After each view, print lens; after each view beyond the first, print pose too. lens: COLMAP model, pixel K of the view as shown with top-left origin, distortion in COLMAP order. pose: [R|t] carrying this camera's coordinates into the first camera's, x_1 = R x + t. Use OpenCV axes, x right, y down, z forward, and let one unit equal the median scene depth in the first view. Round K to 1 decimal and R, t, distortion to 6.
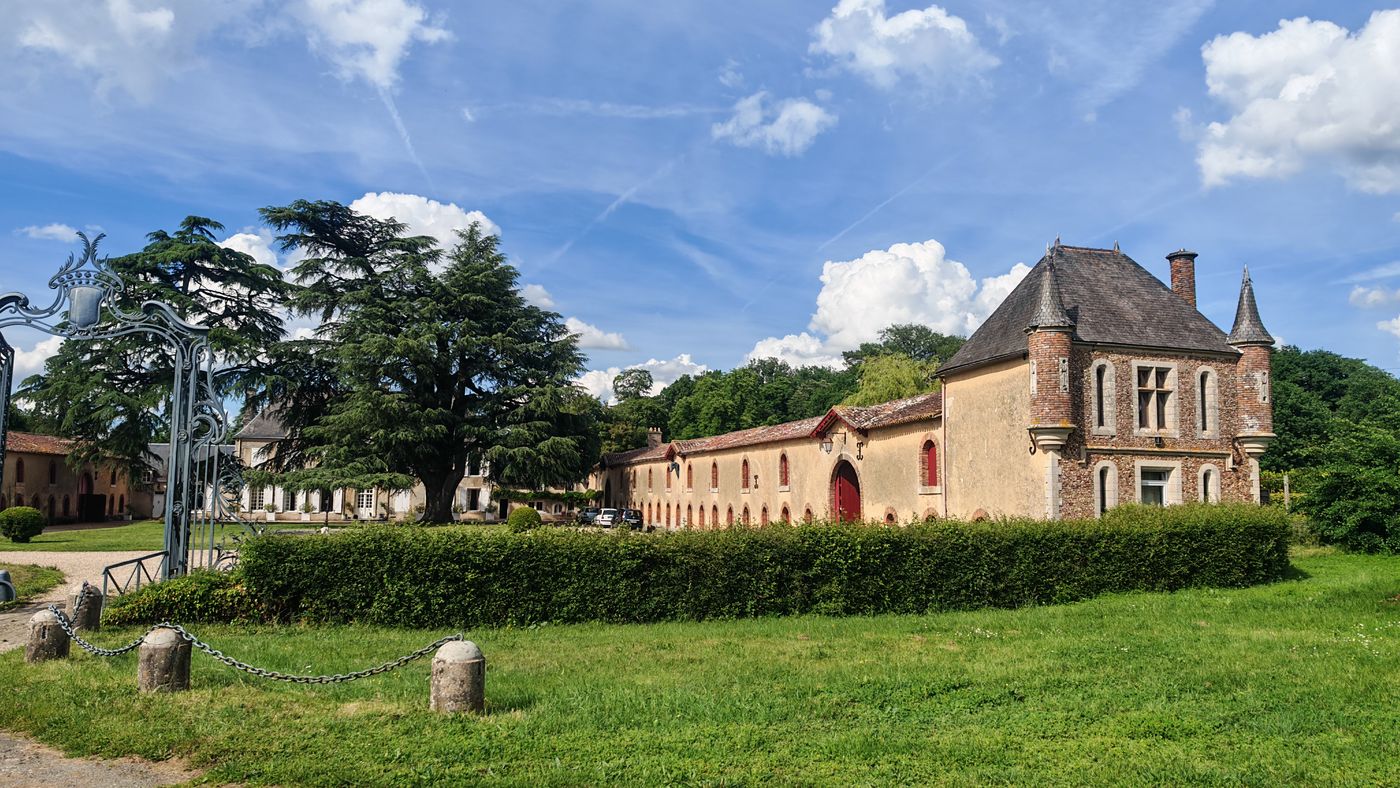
lens RADIAL K [[1005.7, 0, 700.0], [0, 1005.7, 394.0], [0, 0, 1]] dist [0.022887, -0.001338]
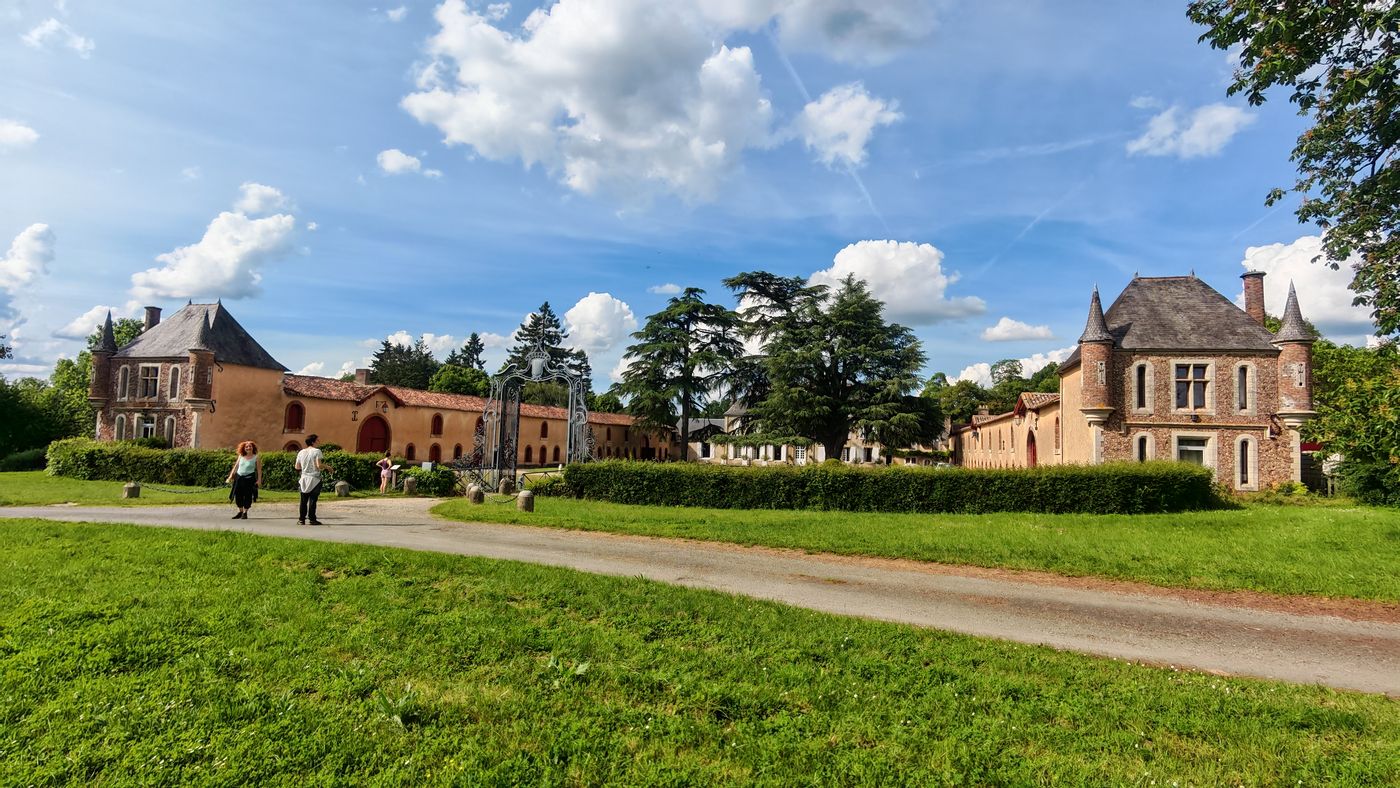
lens RADIAL K [[727.7, 0, 700.0], [0, 727.7, 394.0], [0, 0, 1]] dist [0.002275, 0.000967]
pose [[0.864664, -0.024516, -0.501752, 0.132345], [0.034809, 0.999332, 0.011156, -0.007262], [0.501143, -0.027112, 0.864939, -0.070520]]
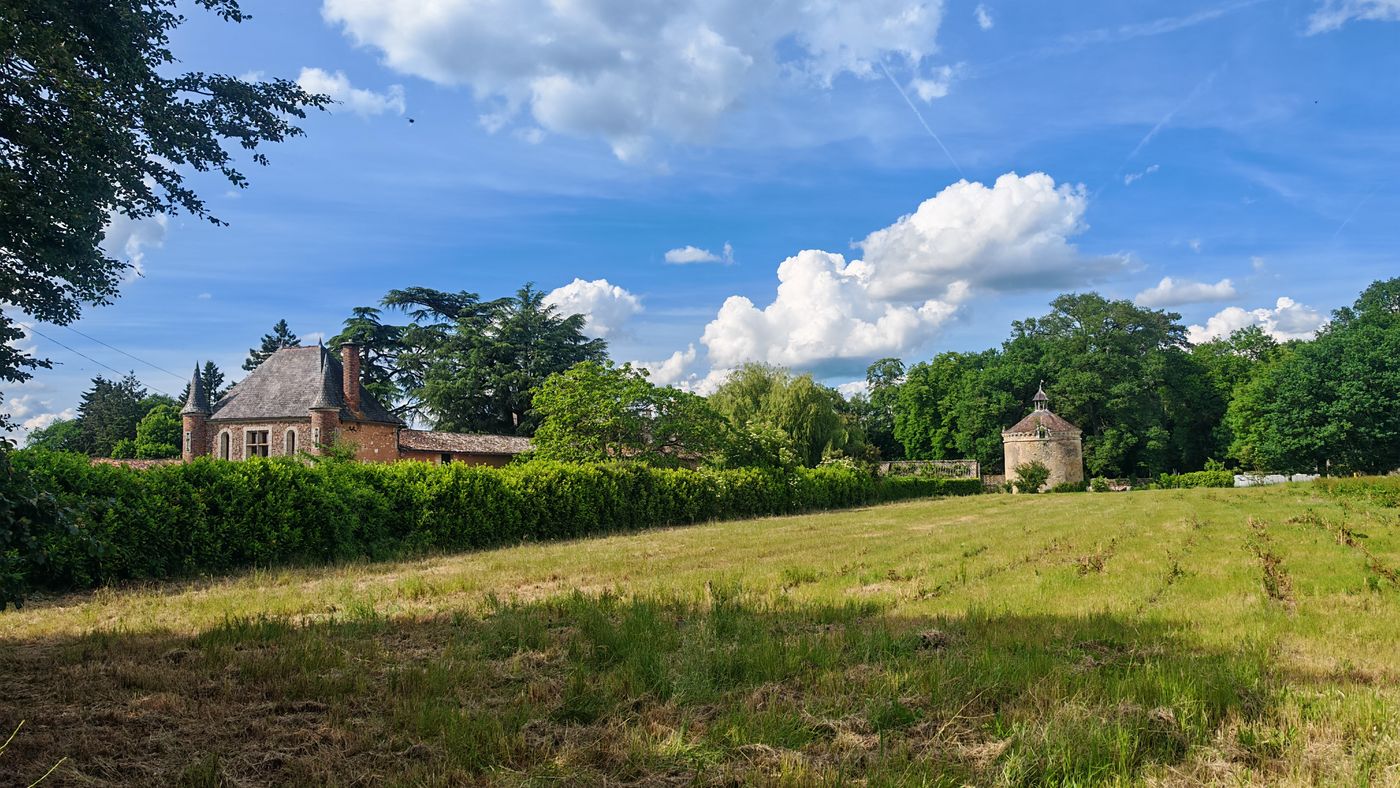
lens RADIAL K [[1067.1, 0, 700.0], [0, 1067.1, 394.0], [0, 0, 1]] dist [0.006150, 0.001140]
pose [[0.849897, -0.077154, -0.521271, 0.746774], [0.090223, 0.995922, -0.000306, -0.007019], [0.519168, -0.046771, 0.853391, -0.064024]]
